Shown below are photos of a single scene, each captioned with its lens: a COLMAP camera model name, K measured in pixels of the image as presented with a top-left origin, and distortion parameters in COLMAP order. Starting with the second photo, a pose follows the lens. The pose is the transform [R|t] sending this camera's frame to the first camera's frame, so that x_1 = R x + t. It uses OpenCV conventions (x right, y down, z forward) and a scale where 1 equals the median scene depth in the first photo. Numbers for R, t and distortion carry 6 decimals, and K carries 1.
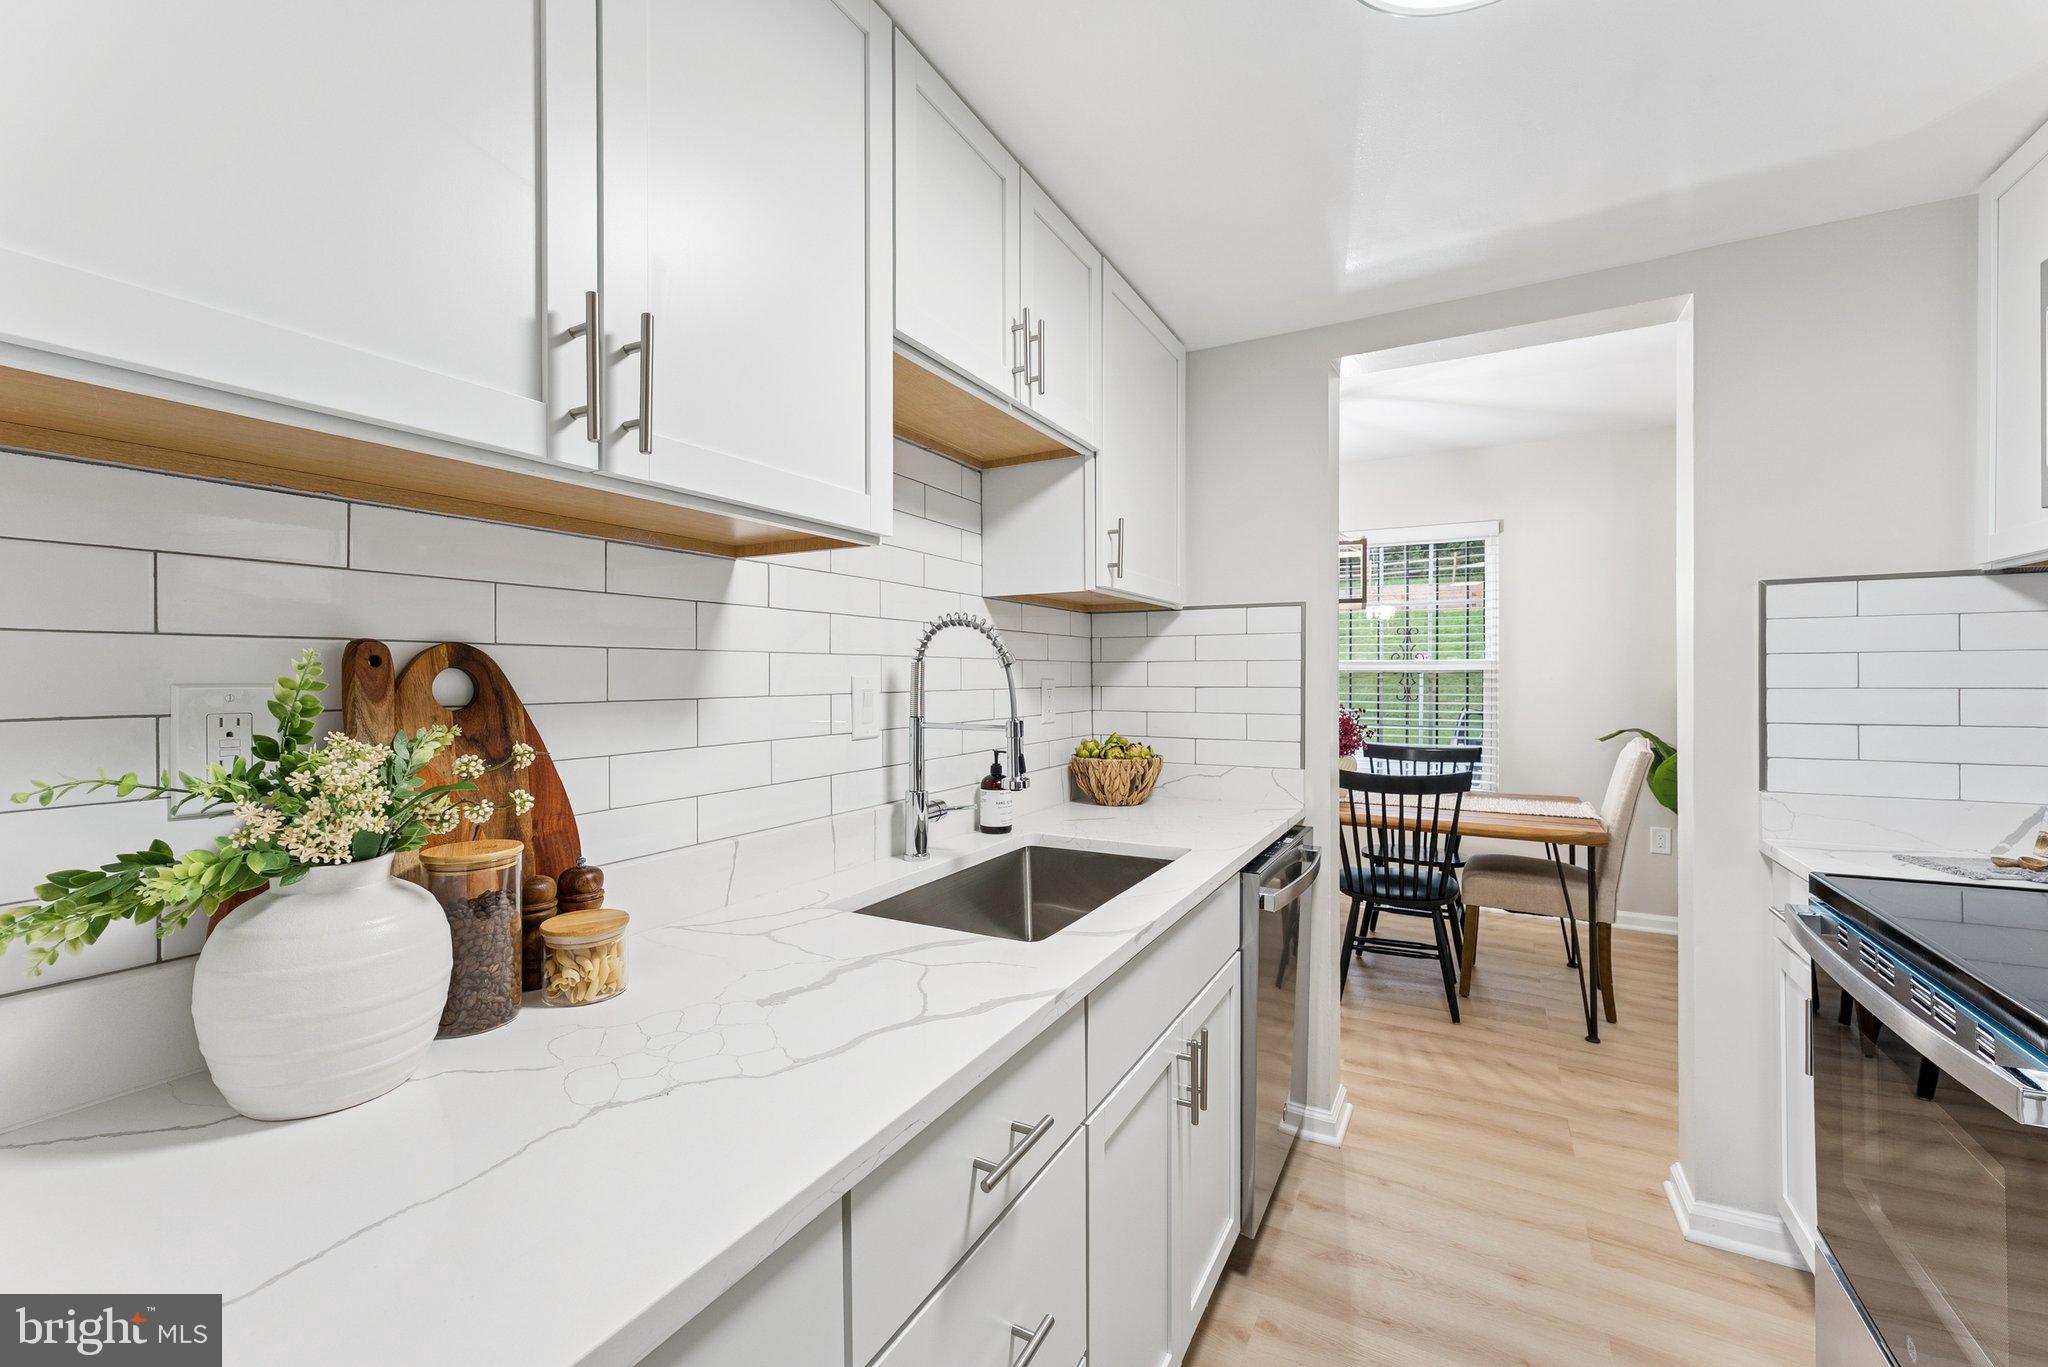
lens RADIAL K [[824.0, 0, 1024.0], [0, 824.0, 683.5], [0, 0, 1]] dist [0.000158, -0.000155]
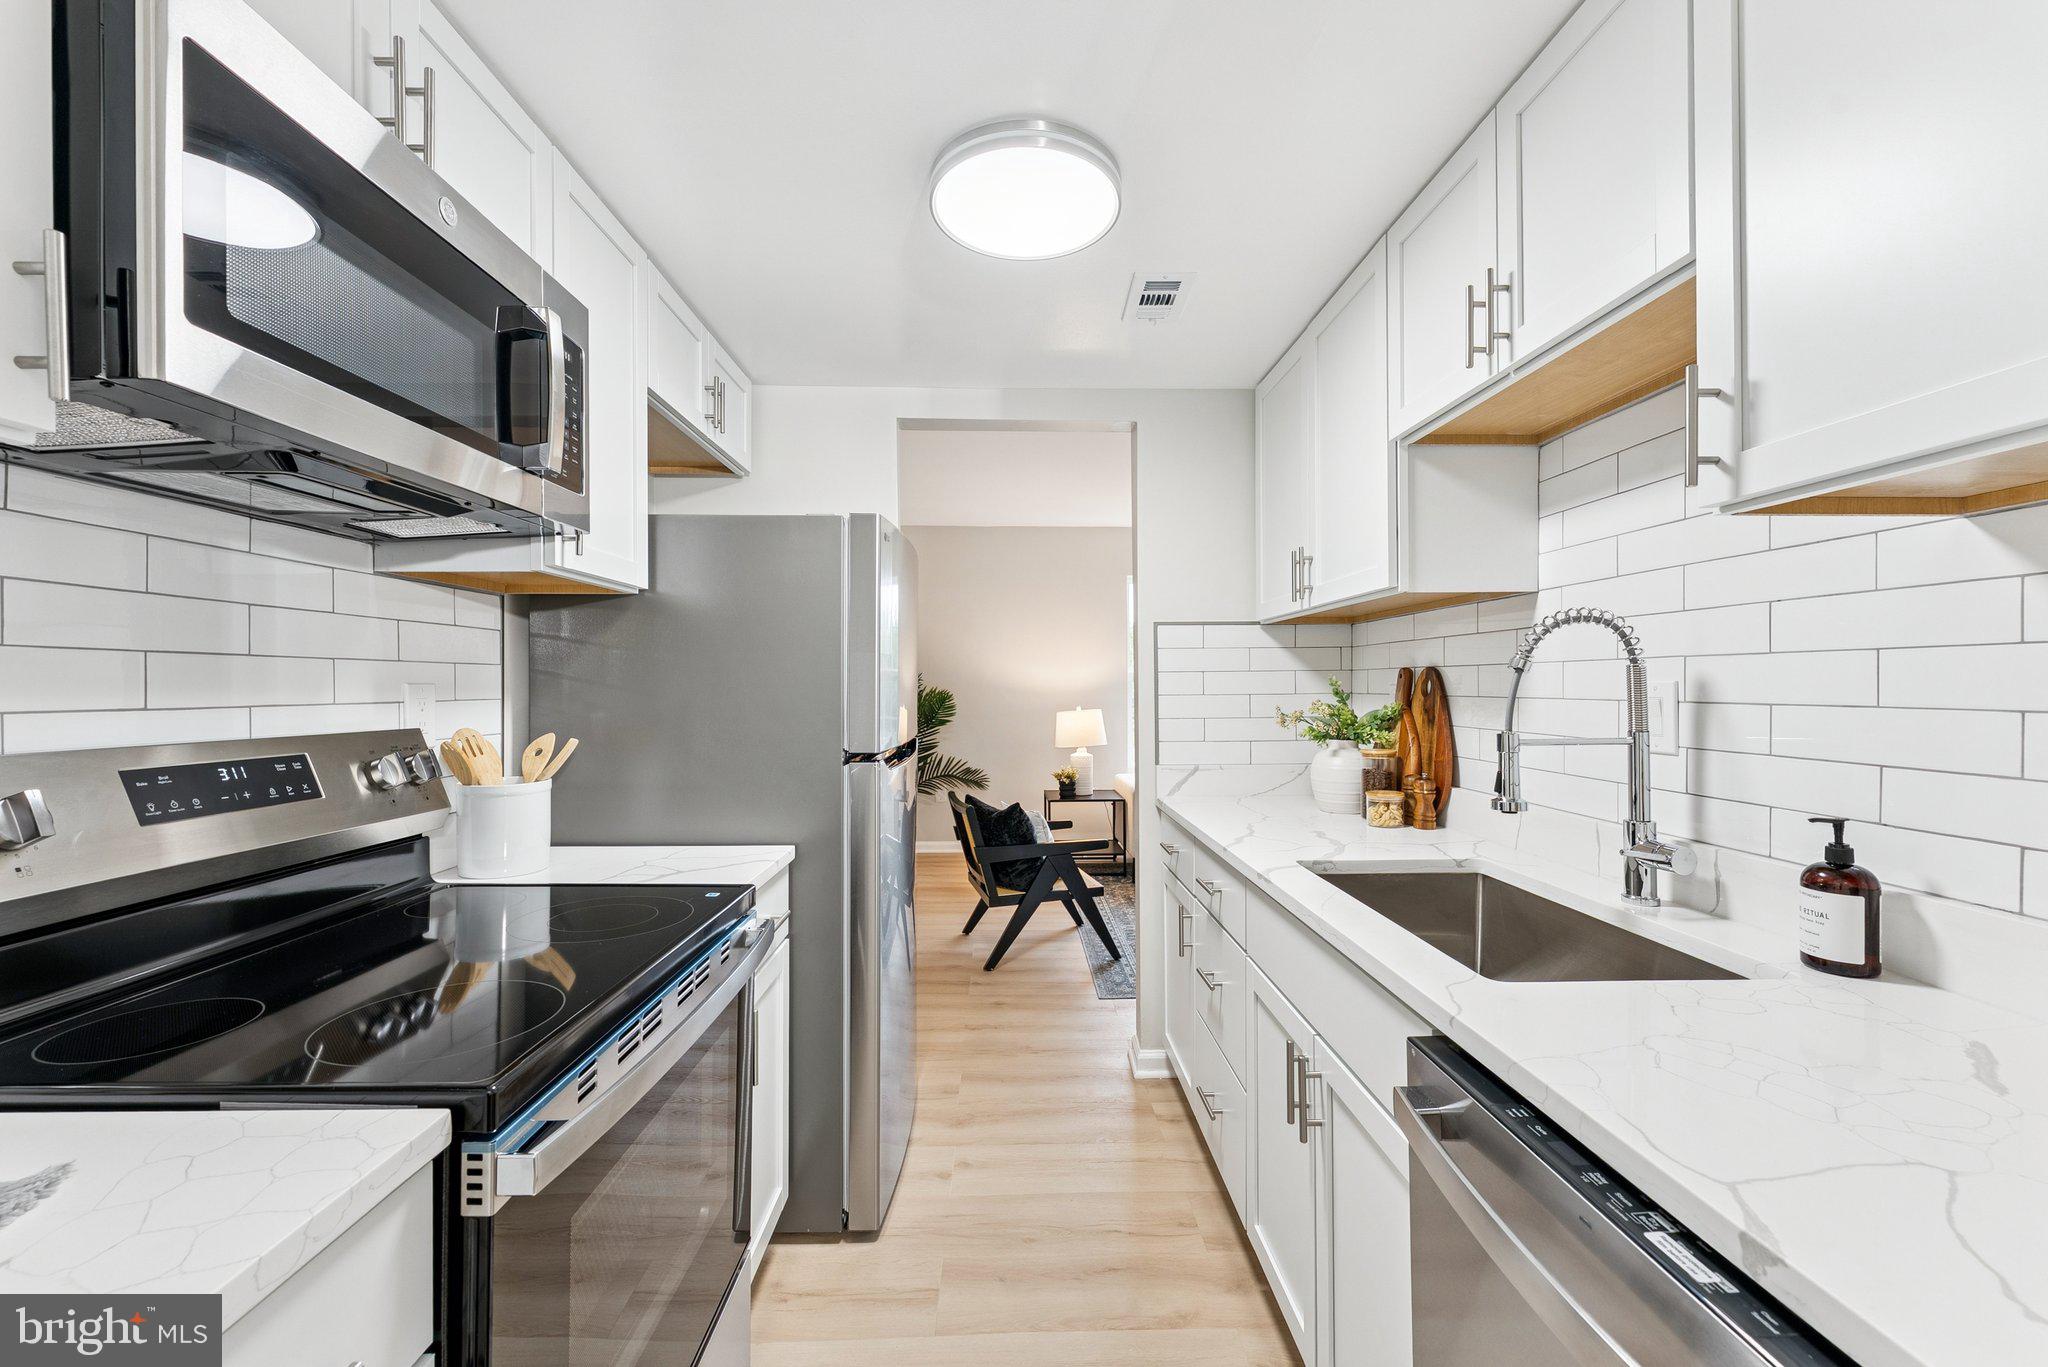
lens RADIAL K [[824.0, 0, 1024.0], [0, 824.0, 683.5], [0, 0, 1]] dist [0.000158, -0.000155]
pose [[-0.869665, 0.005114, -0.493615, 0.848177], [-0.001020, 0.999926, 0.012157, -0.017347], [0.493641, 0.011076, -0.869595, 1.472668]]
